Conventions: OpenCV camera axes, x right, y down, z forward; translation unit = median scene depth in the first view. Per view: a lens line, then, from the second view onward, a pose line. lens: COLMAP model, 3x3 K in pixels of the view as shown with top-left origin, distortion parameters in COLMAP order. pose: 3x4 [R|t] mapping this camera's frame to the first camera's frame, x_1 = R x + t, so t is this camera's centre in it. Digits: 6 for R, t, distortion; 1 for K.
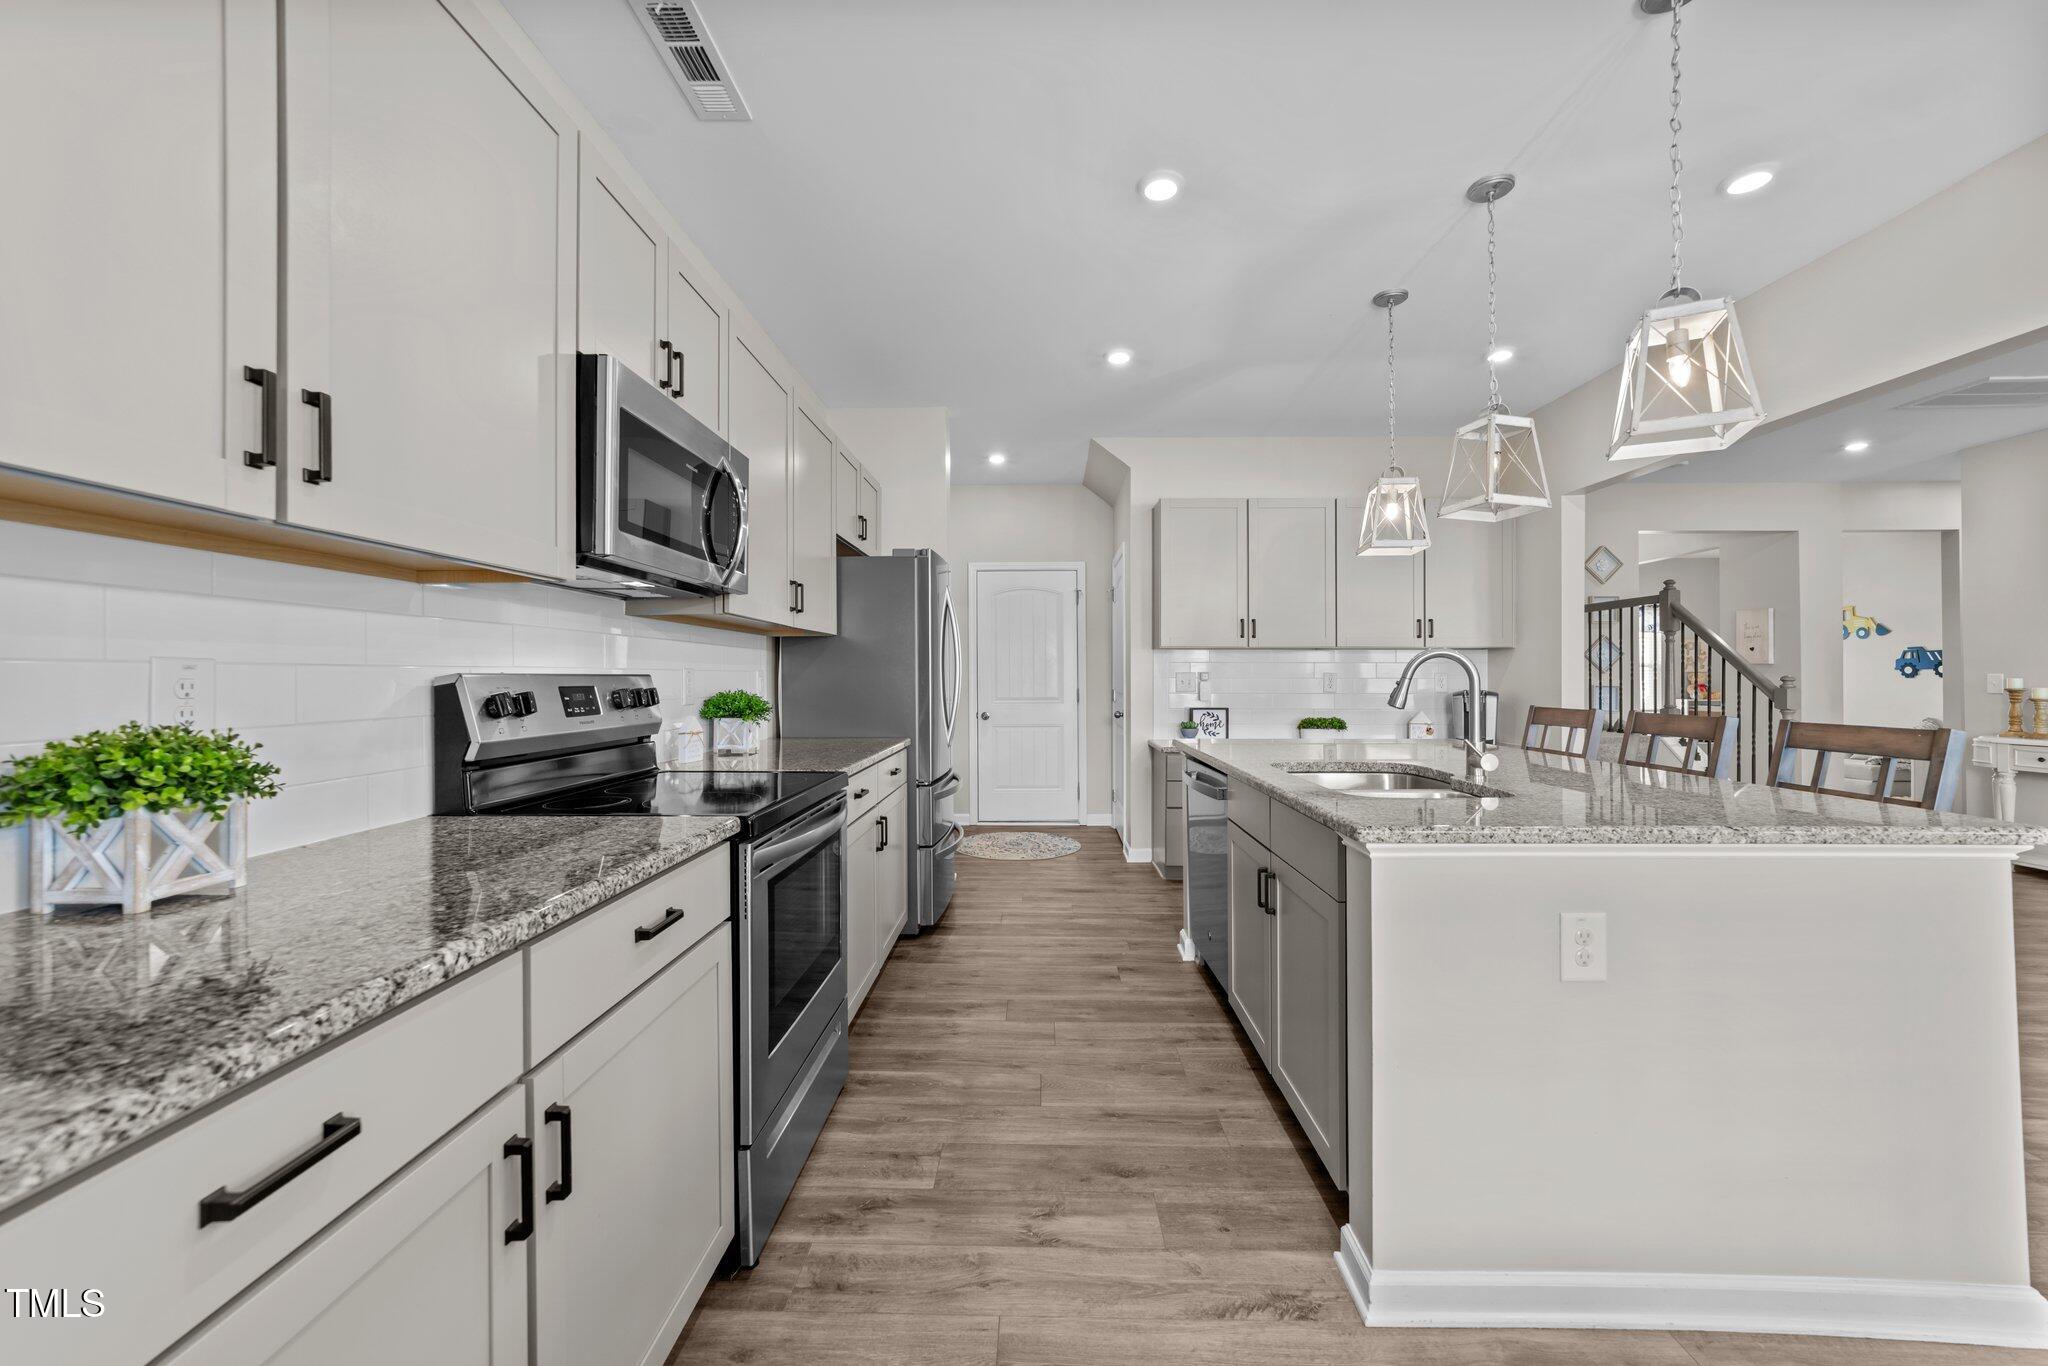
lens RADIAL K [[781.4, 0, 1024.0], [0, 781.4, 683.0], [0, 0, 1]] dist [-0.026651, 0.011235]
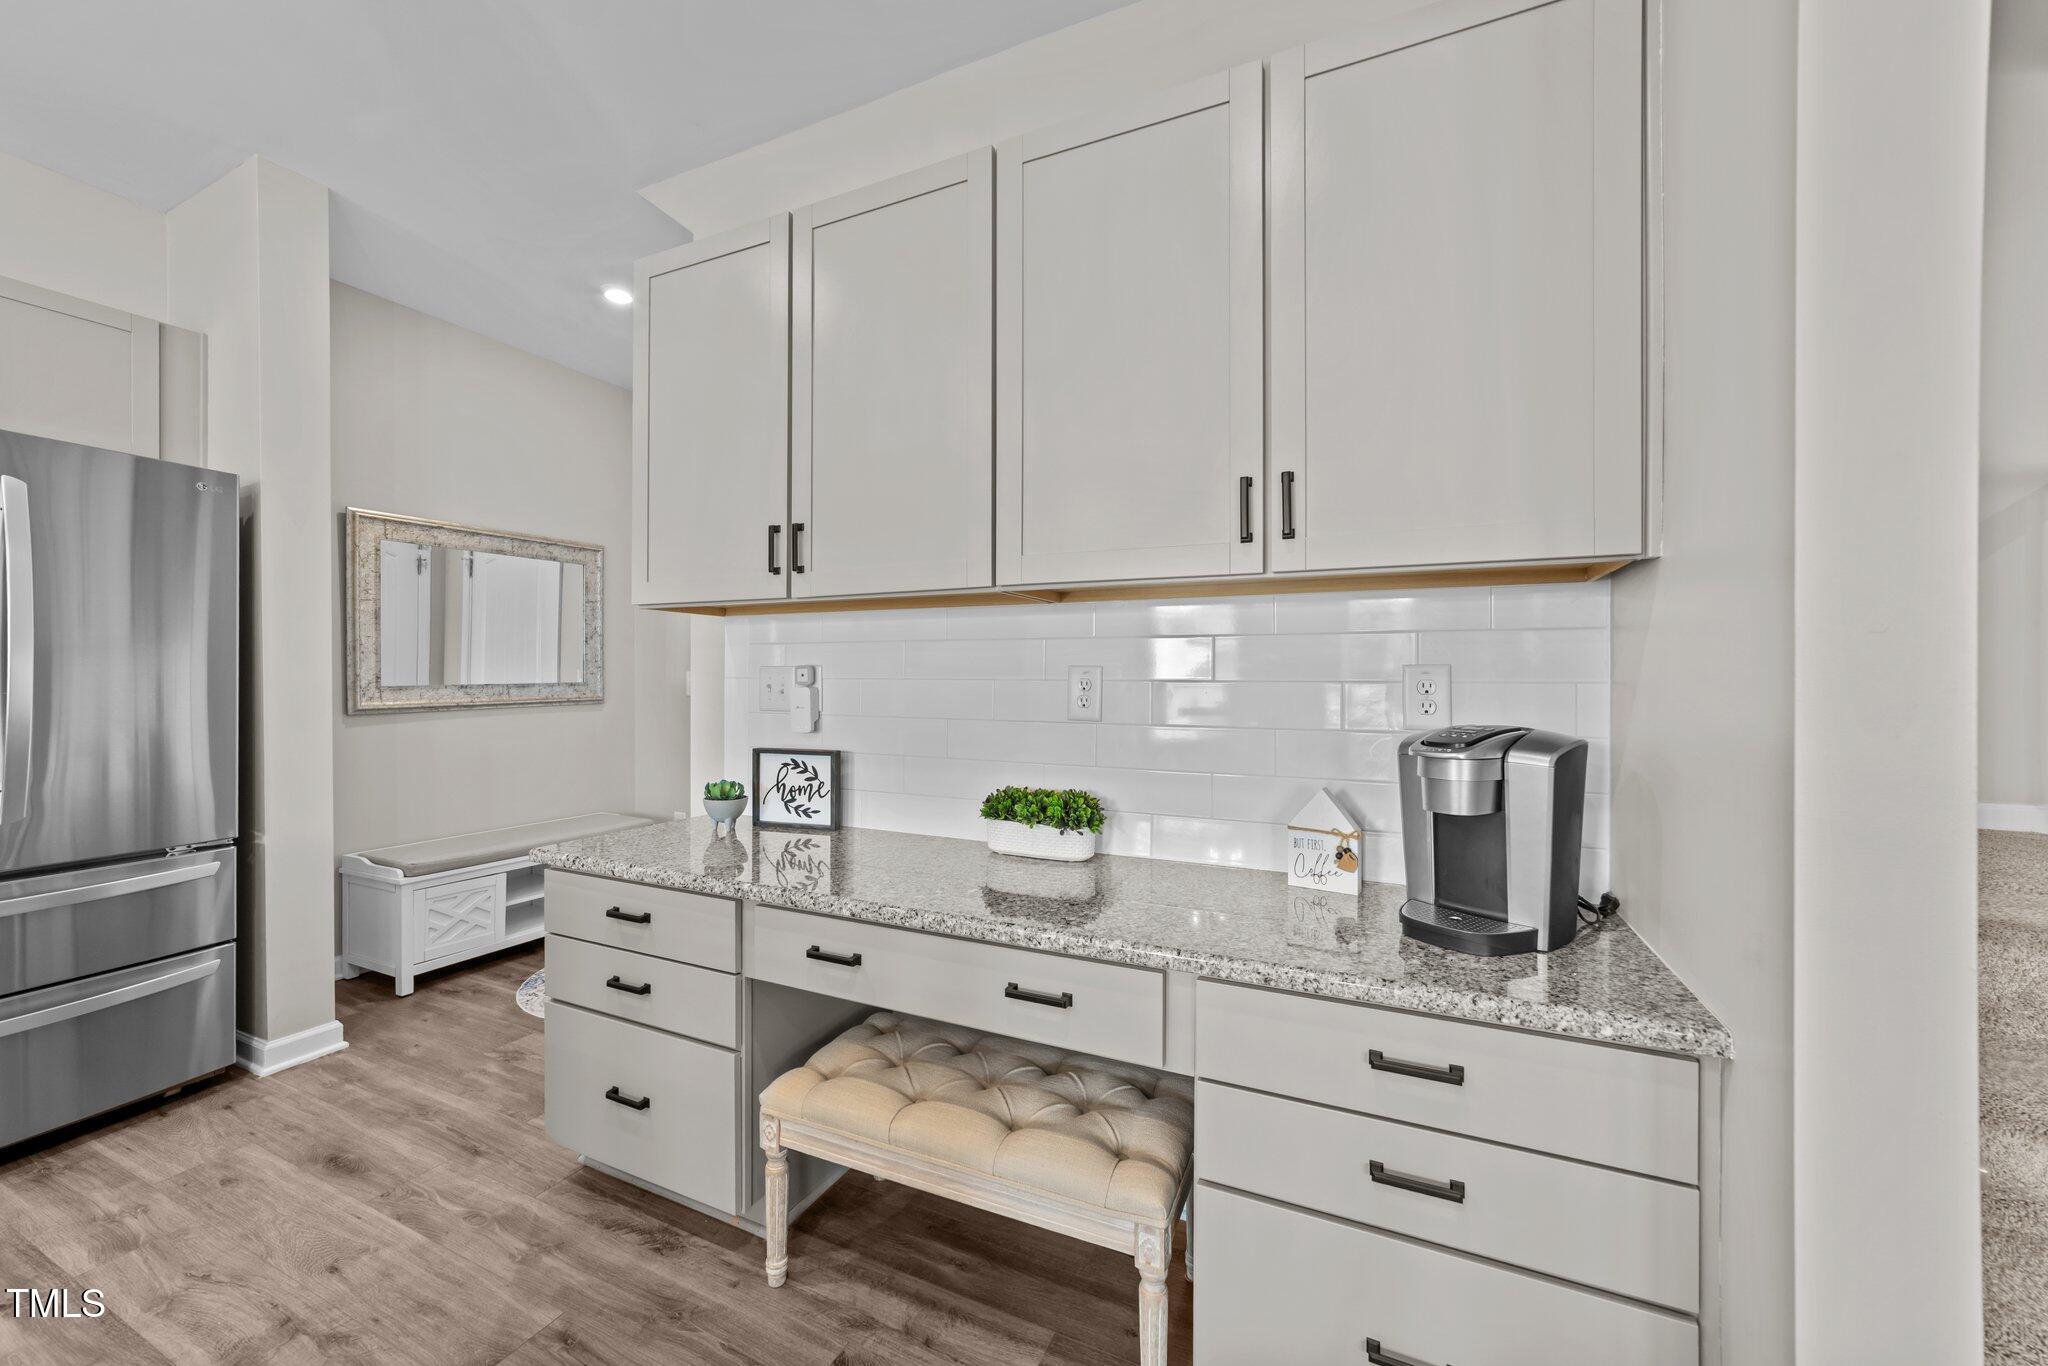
lens RADIAL K [[781.4, 0, 1024.0], [0, 781.4, 683.0], [0, 0, 1]] dist [-0.026651, 0.011235]
pose [[0.909514, 0.008710, -0.415581, 0.524400], [-0.004528, 0.999929, 0.011047, -0.009226], [0.415648, -0.008166, 0.909489, 0.671045]]
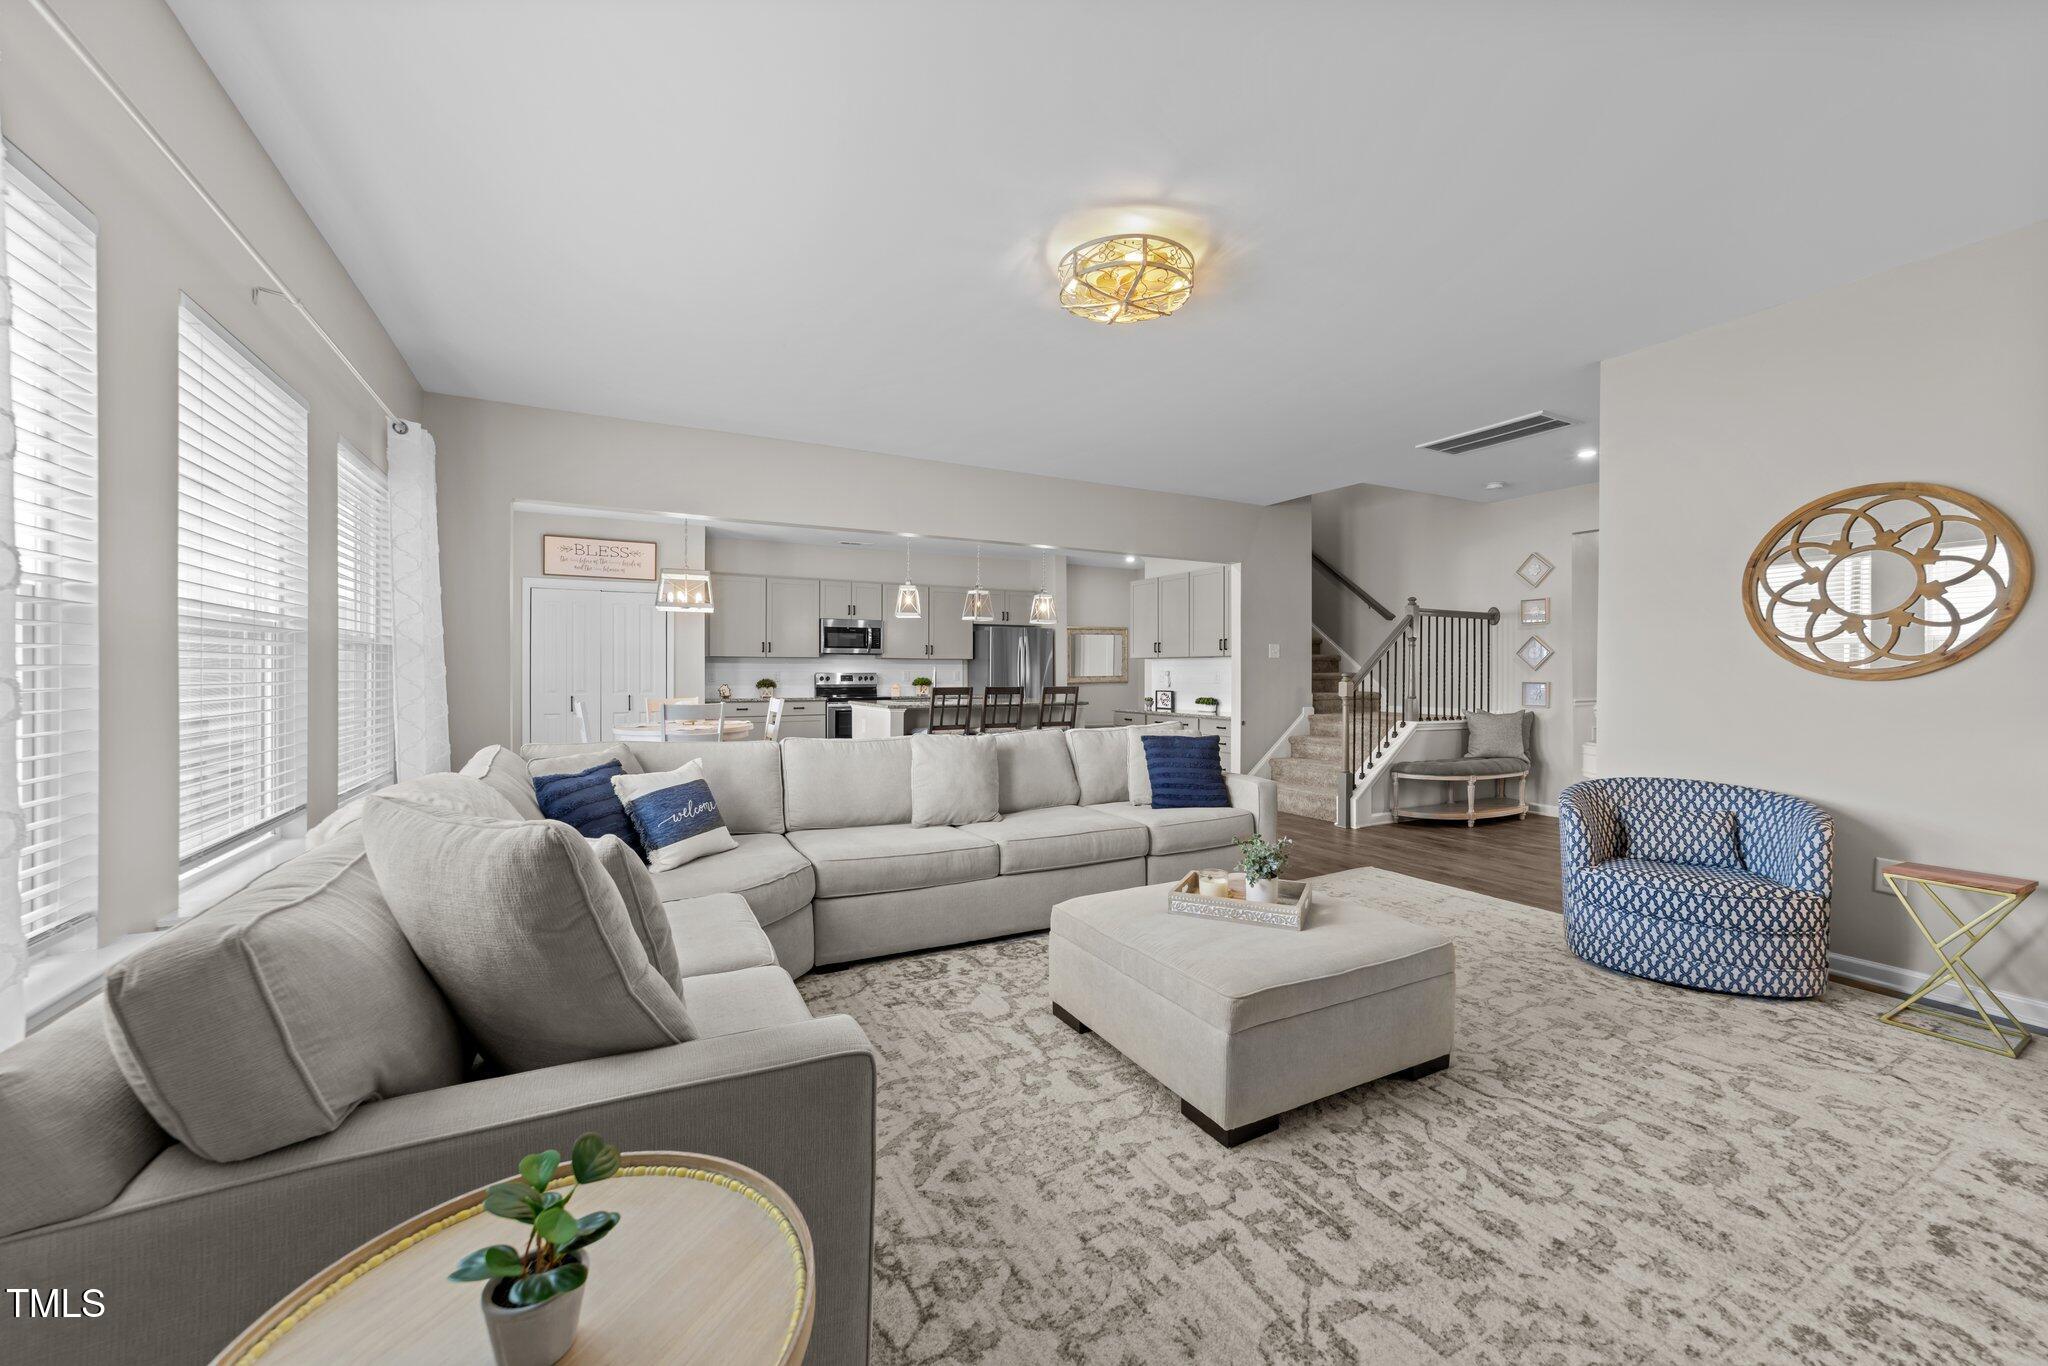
lens RADIAL K [[781.4, 0, 1024.0], [0, 781.4, 683.0], [0, 0, 1]] dist [-0.026651, 0.011235]
pose [[0.486120, 0.012339, -0.873805, 1.694599], [-0.010395, 0.999911, 0.008337, 0.001808], [0.873830, 0.005030, 0.486205, -0.189779]]
